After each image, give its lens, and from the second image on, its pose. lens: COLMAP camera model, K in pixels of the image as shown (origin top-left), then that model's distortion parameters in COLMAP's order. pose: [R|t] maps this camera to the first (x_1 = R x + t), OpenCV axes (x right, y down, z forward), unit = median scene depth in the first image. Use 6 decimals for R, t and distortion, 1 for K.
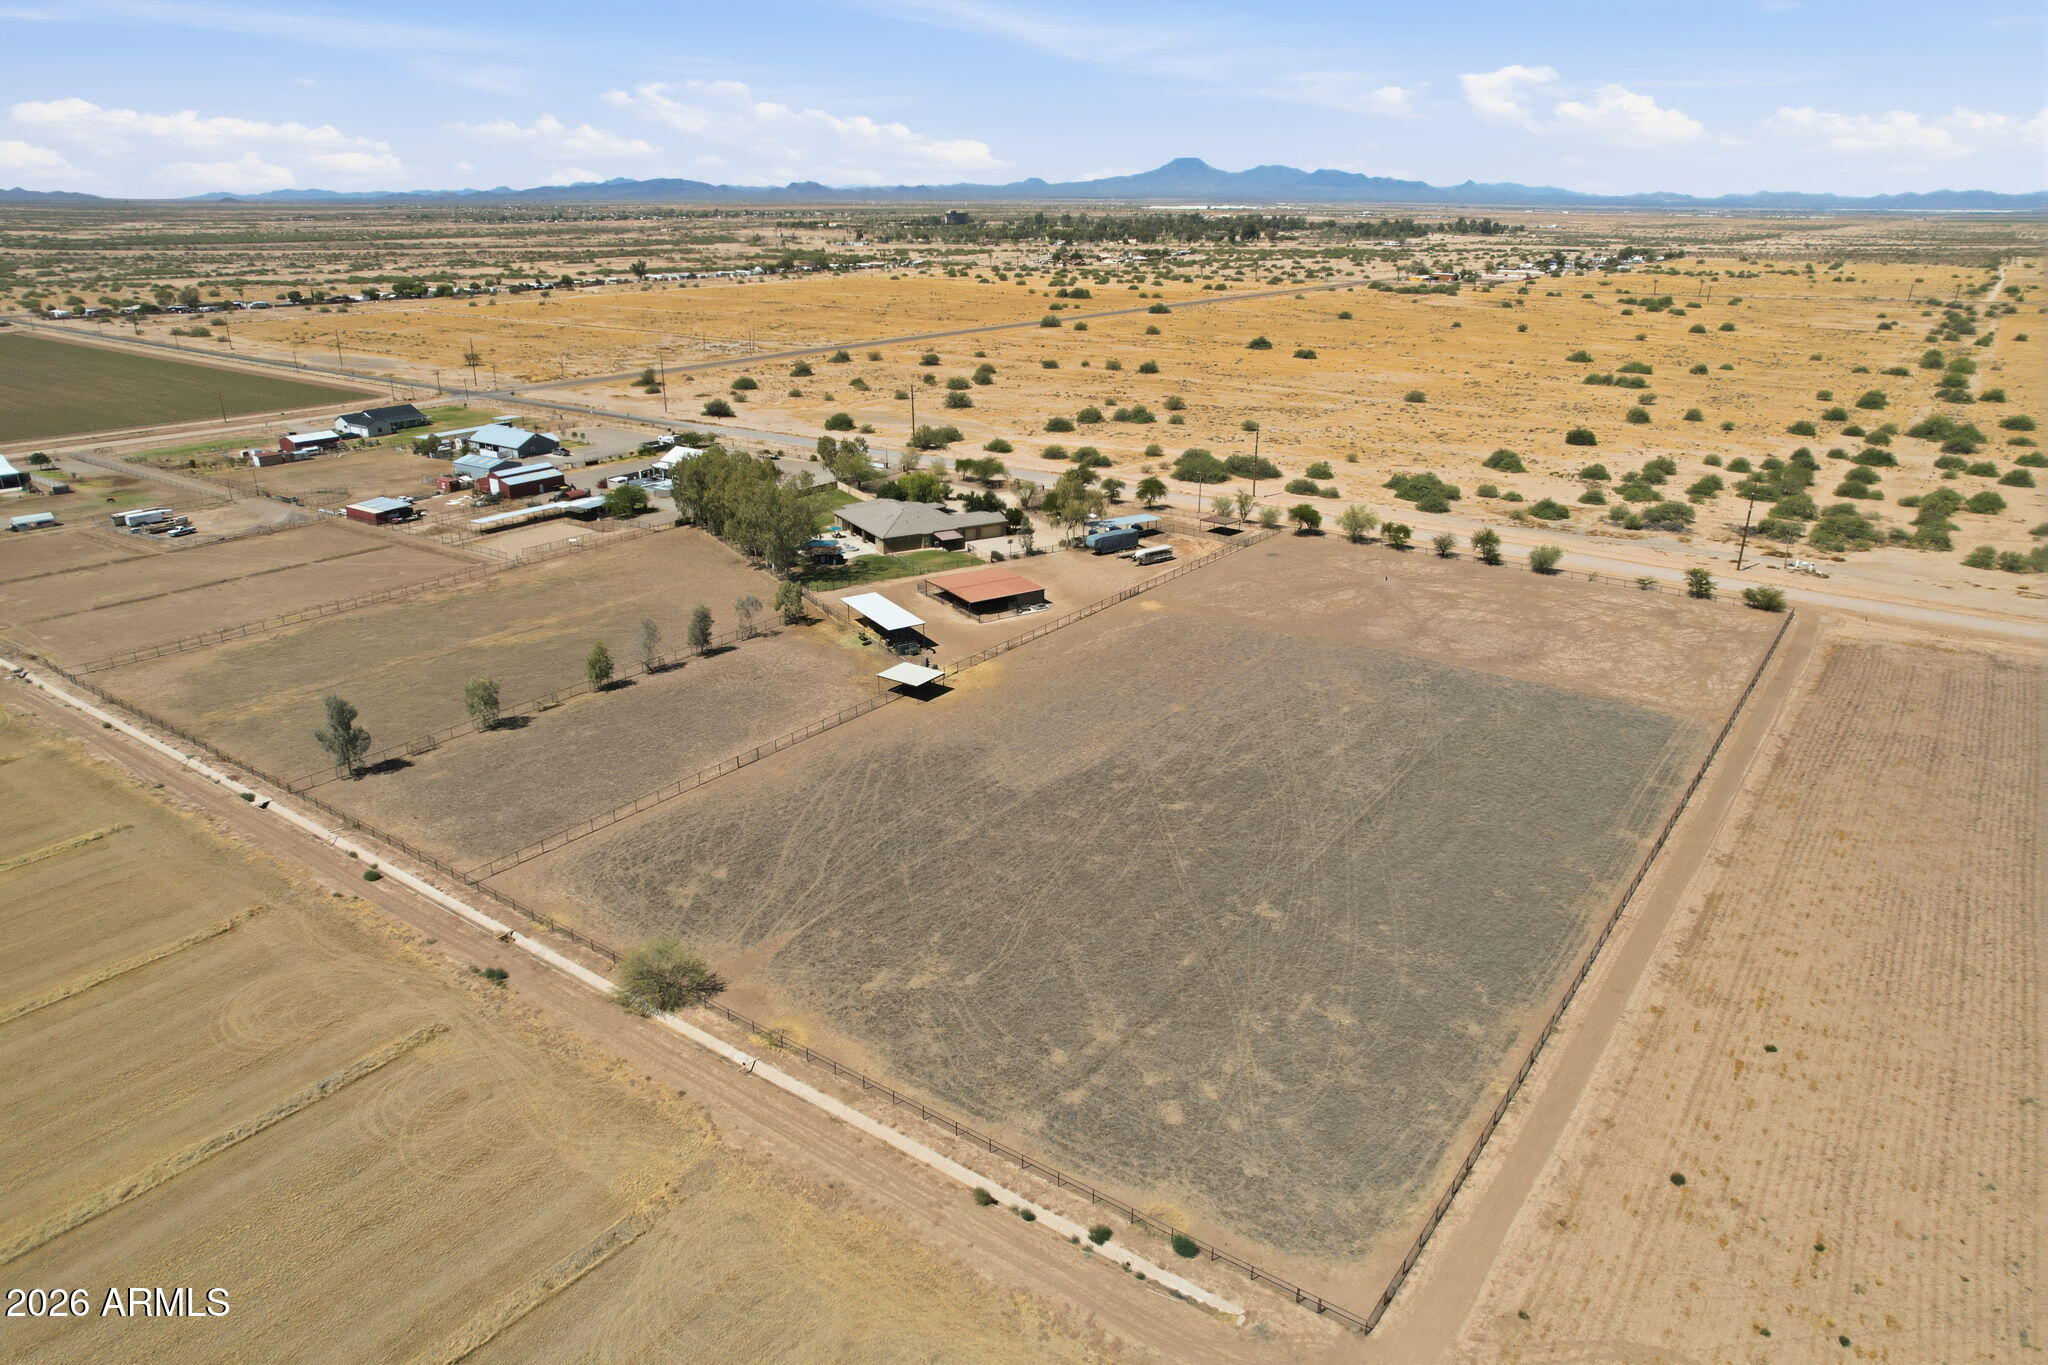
lens RADIAL K [[1304.7, 0, 1026.2], [0, 1304.7, 683.7], [0, 0, 1]] dist [-0.069728, 0.059711]
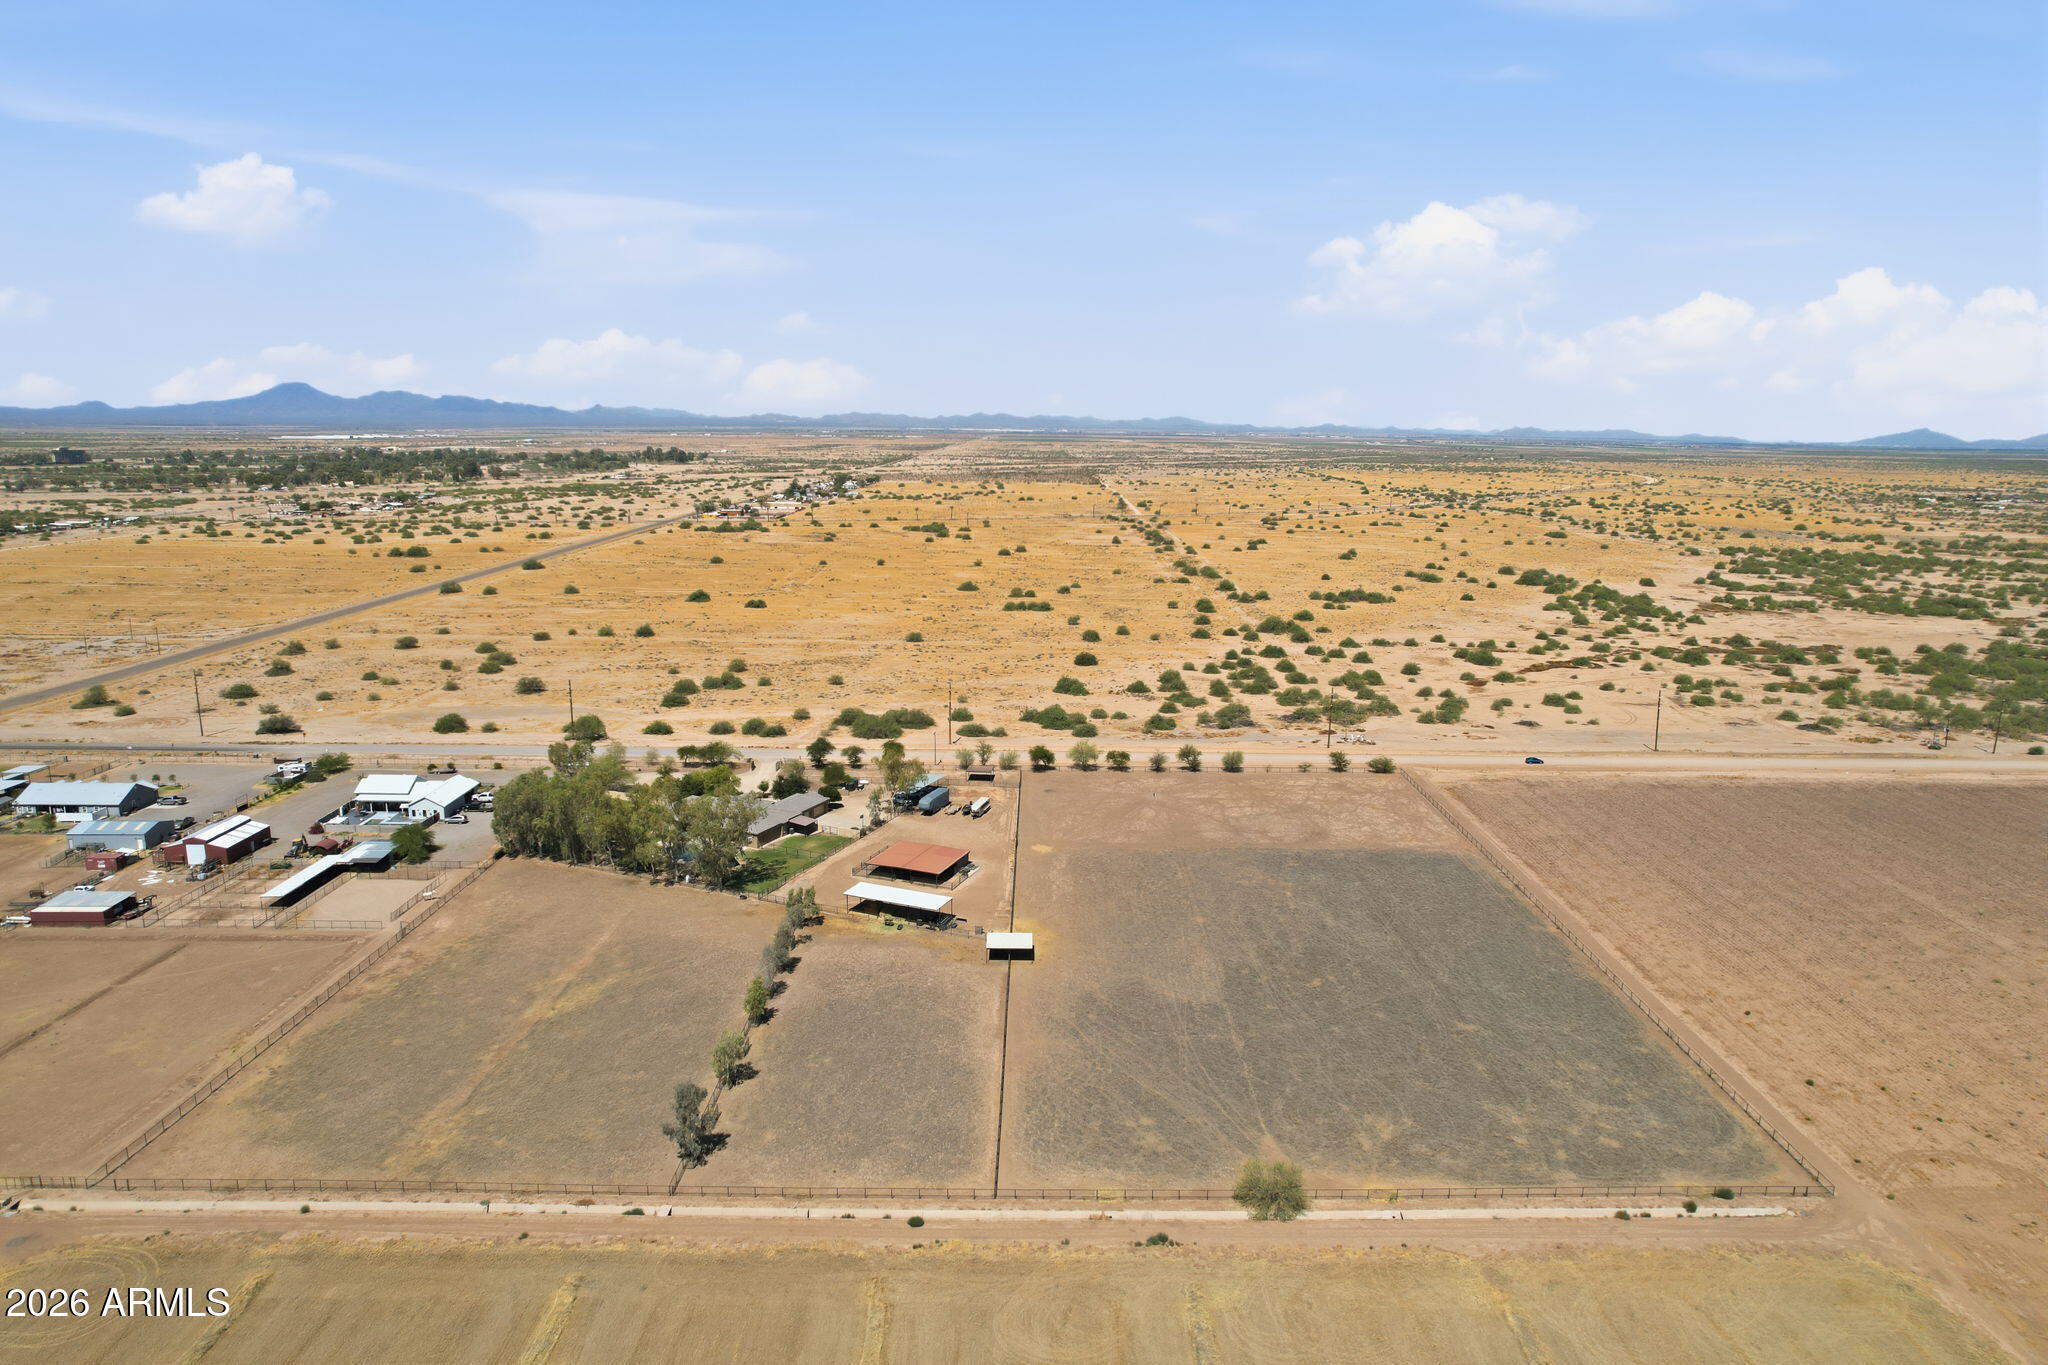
lens RADIAL K [[1304.7, 0, 1029.0], [0, 1304.7, 695.0], [0, 0, 1]] dist [-0.069728, 0.059711]
pose [[0.808605, -0.114875, 0.577028, -0.631232], [0.200774, 0.975758, -0.087095, -0.102350], [-0.553034, 0.186277, 0.812067, 0.003558]]
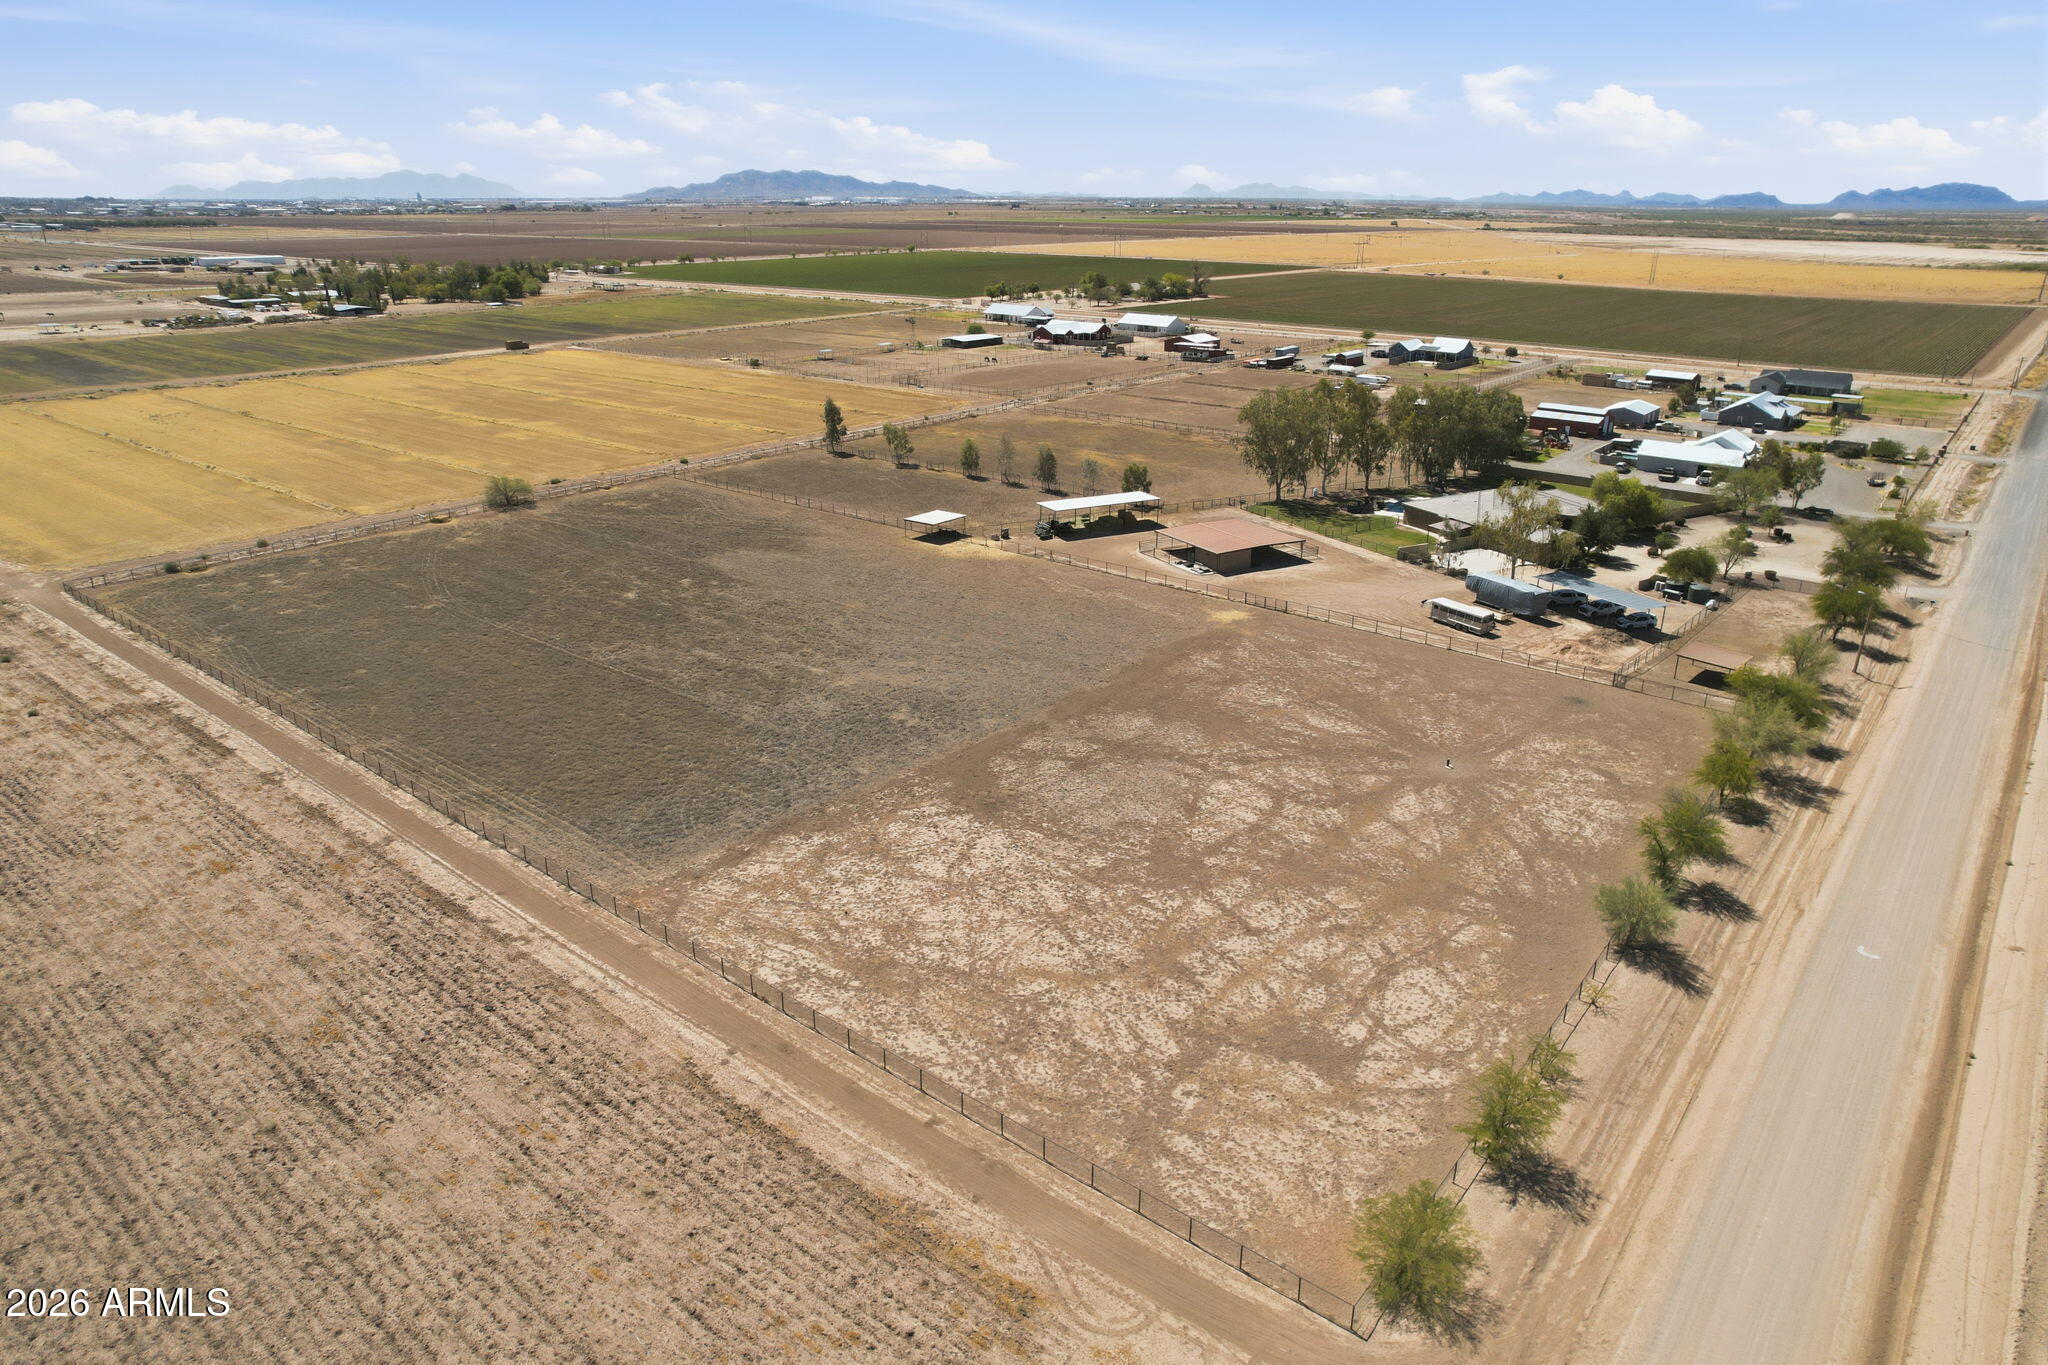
lens RADIAL K [[1304.7, 0, 1031.6], [0, 1304.7, 695.0], [0, 0, 1]] dist [-0.069728, 0.059711]
pose [[-0.052798, 0.357821, -0.932296, 0.844142], [-0.359146, 0.864326, 0.352073, -0.252220], [0.931787, 0.353419, 0.082875, 0.906024]]
